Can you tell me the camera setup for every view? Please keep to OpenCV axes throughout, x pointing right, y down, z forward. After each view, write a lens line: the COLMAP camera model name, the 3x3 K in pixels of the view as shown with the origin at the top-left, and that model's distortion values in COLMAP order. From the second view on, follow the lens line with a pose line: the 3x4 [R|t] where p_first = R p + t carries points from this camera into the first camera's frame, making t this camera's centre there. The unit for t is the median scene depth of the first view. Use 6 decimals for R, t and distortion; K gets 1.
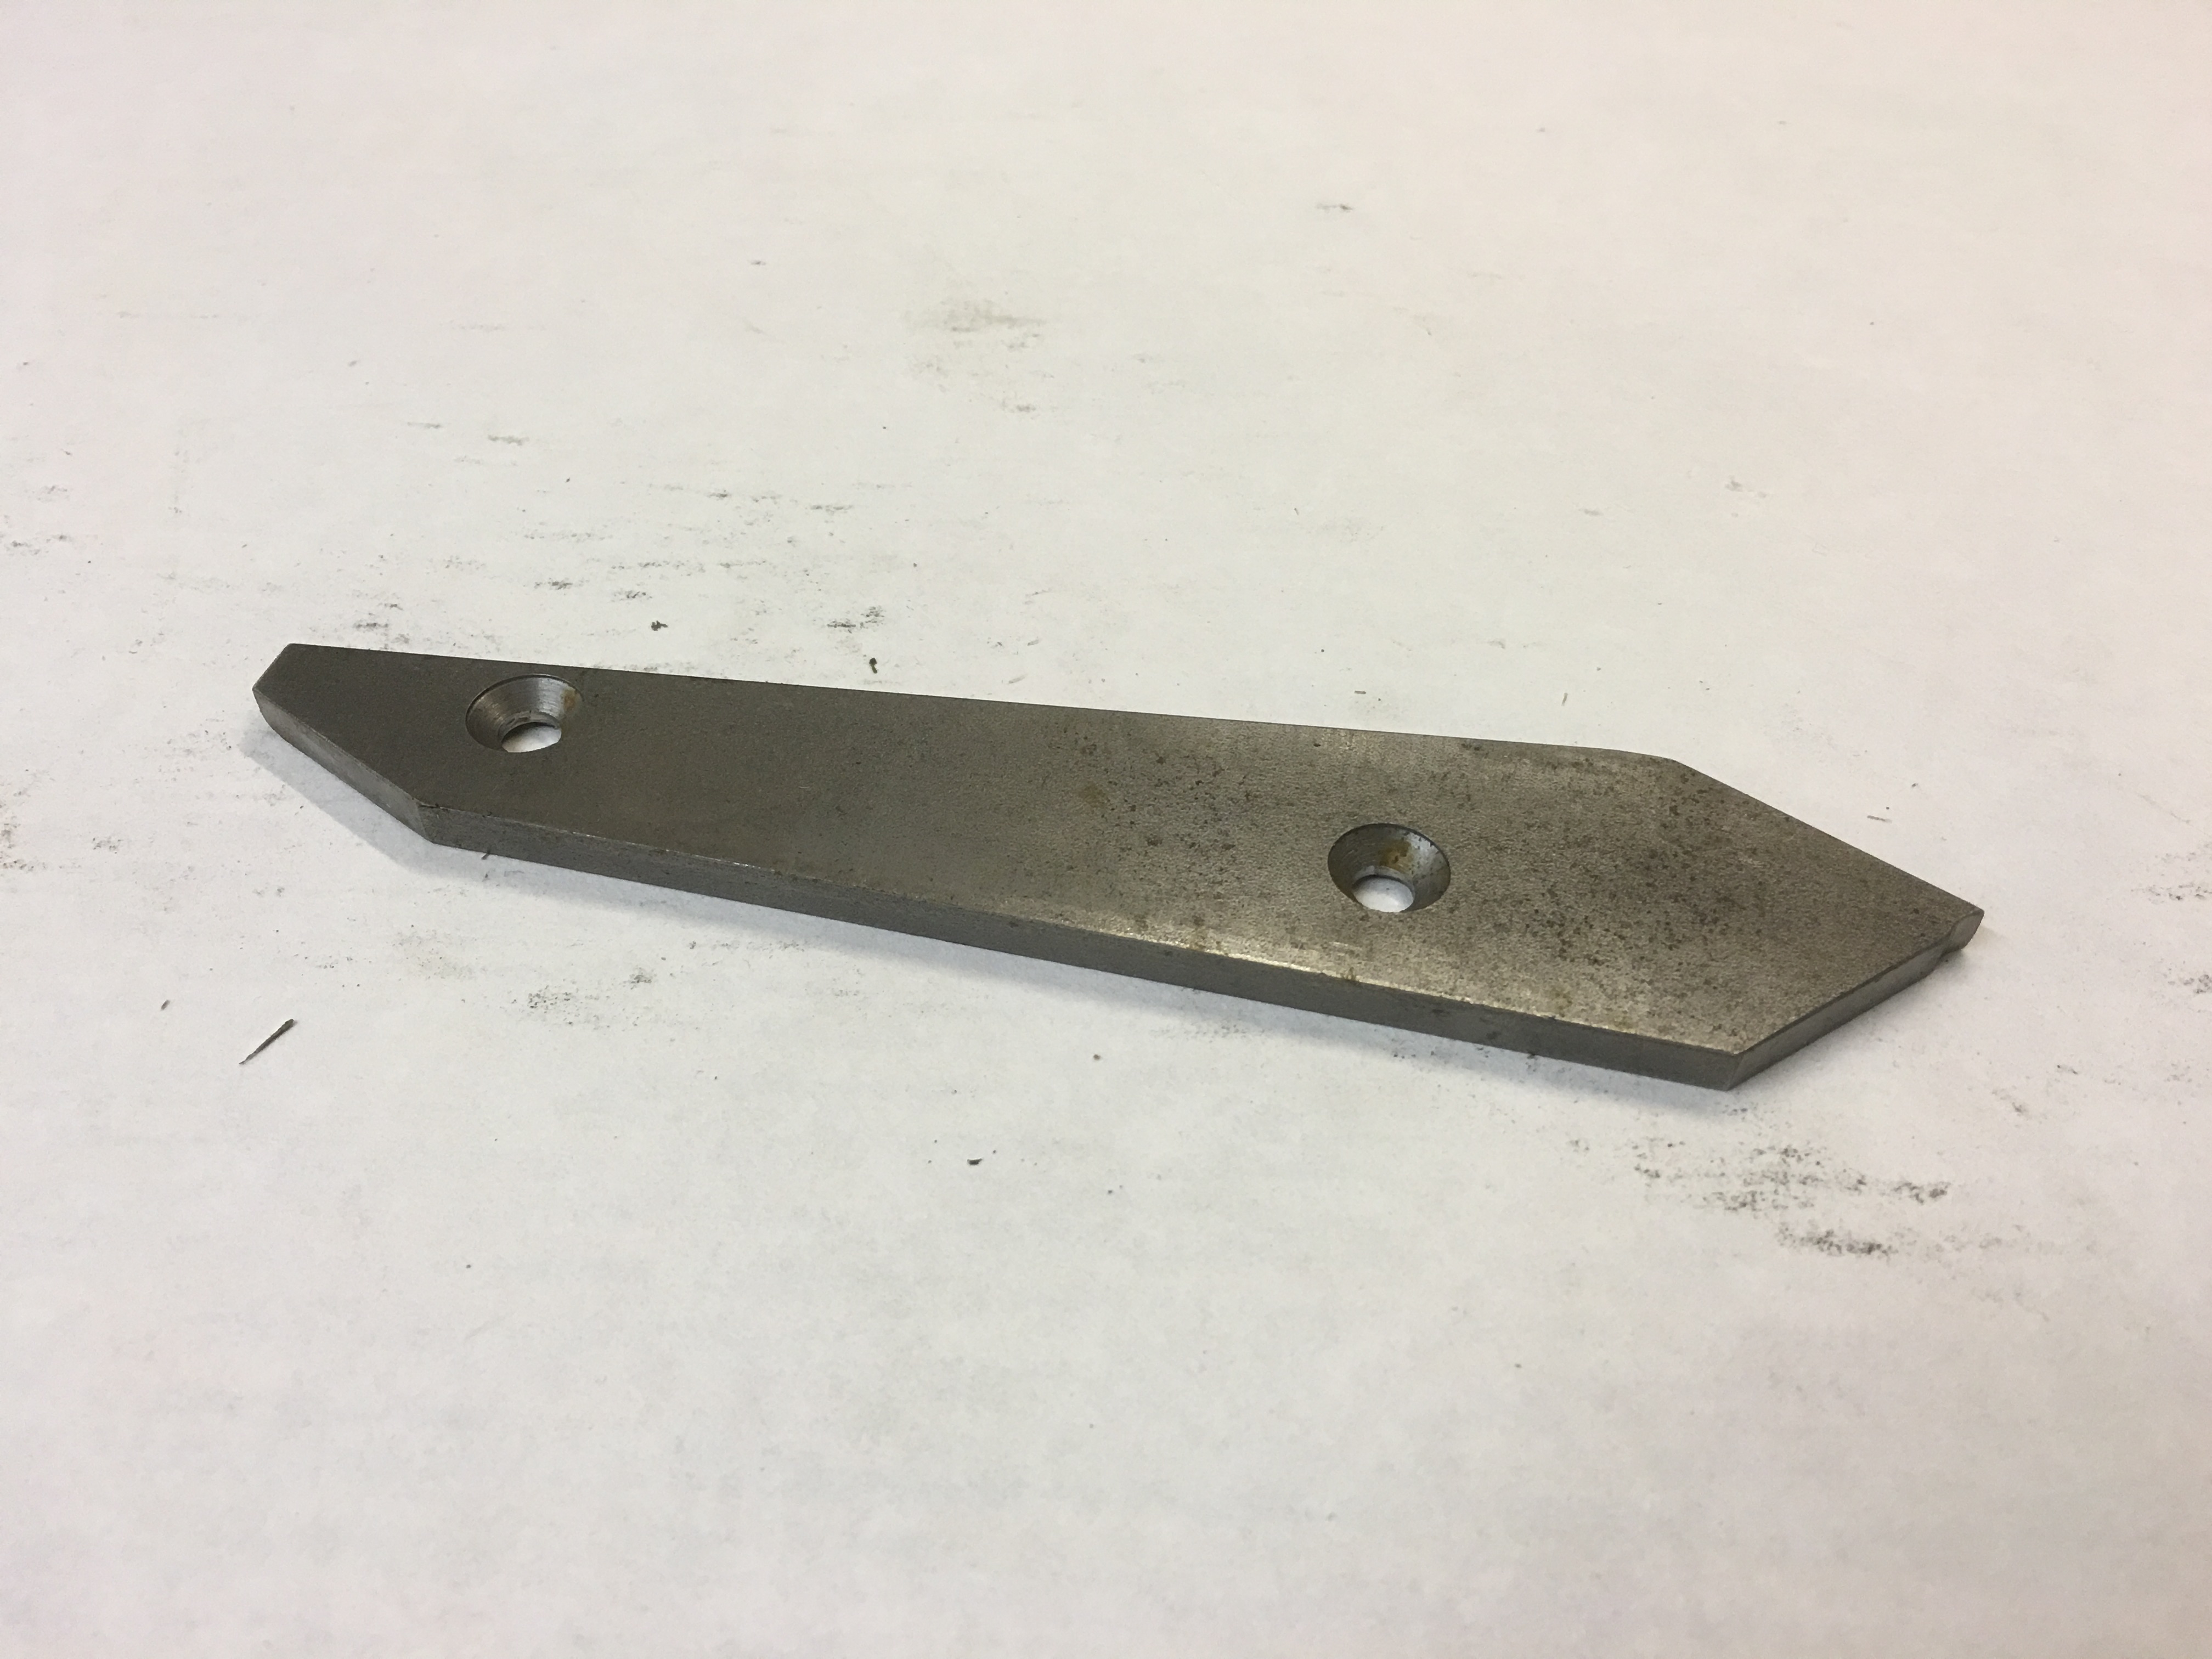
lens RADIAL K [[1940.4, 0, 1118.4], [0, 1940.4, 840.4], [0, 0, 1]] dist [0.066490, -0.126523]
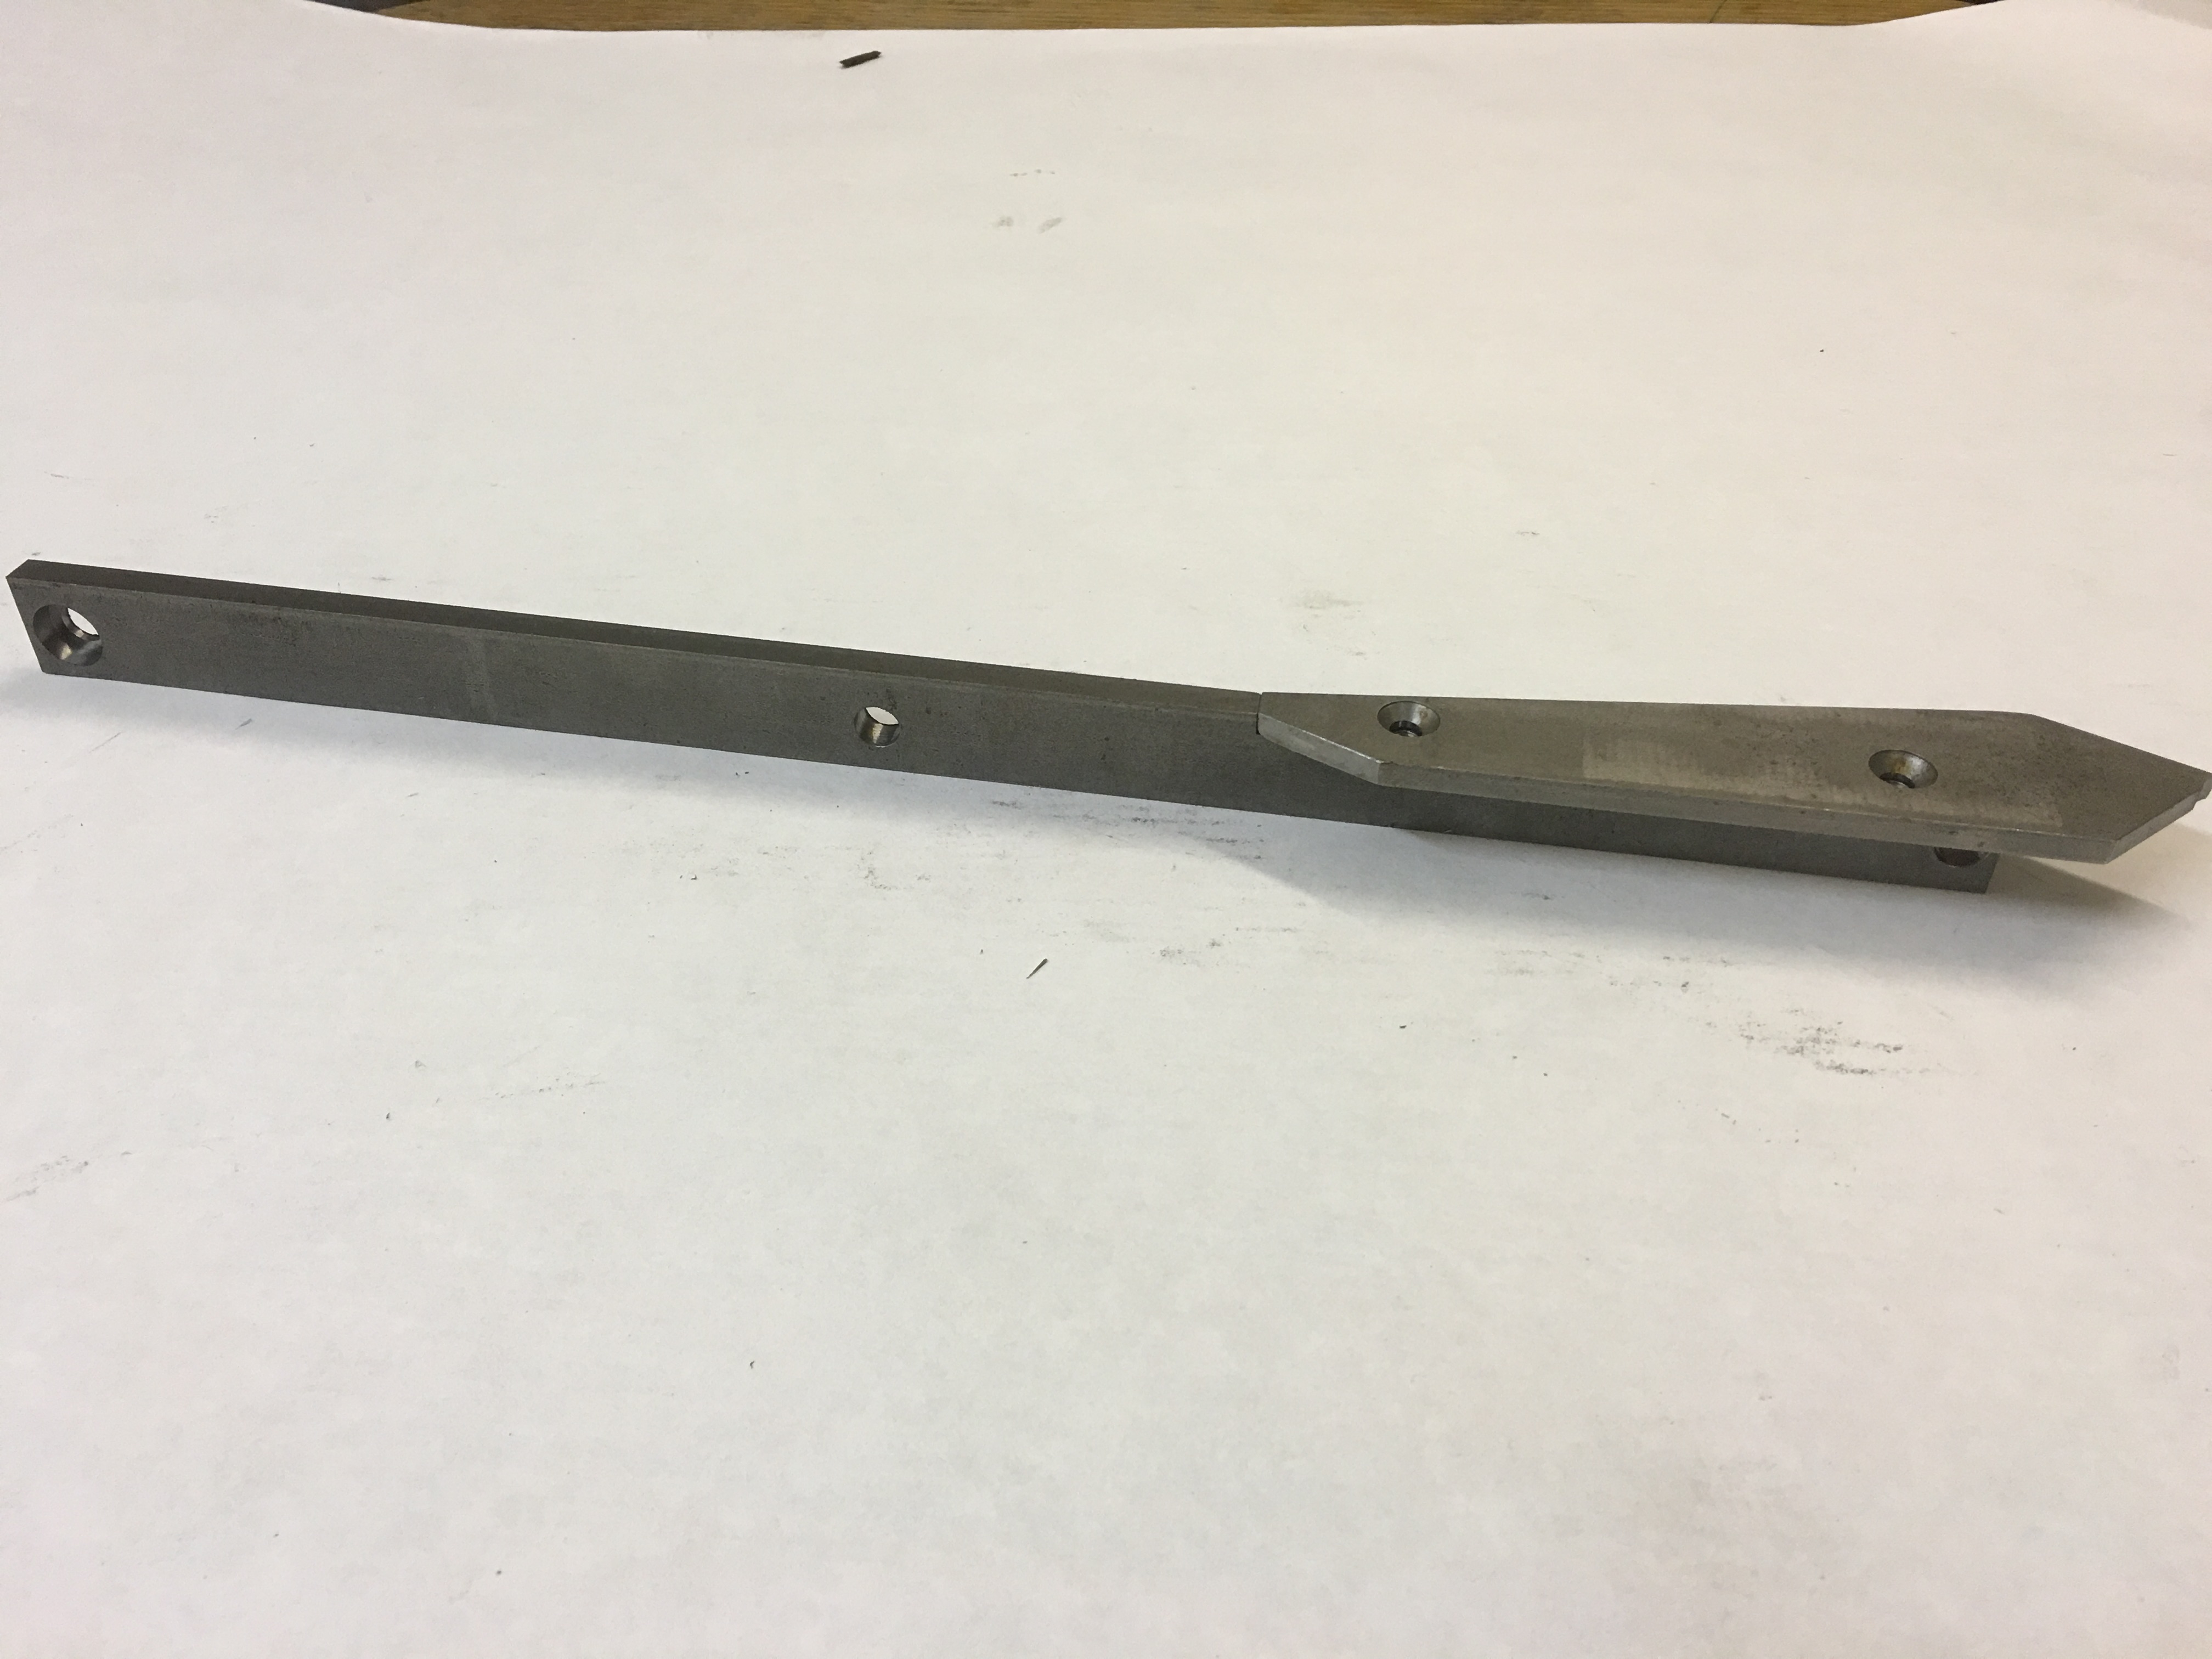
lens RADIAL K [[1940.4, 0, 1099.9], [0, 1940.4, 826.0], [0, 0, 1]] dist [0.066490, -0.126523]
pose [[0.999181, 0.005853, -0.040037, -0.302119], [-0.010859, 0.991972, -0.125988, 0.213274], [0.038978, 0.126319, 0.991224, -0.999180]]
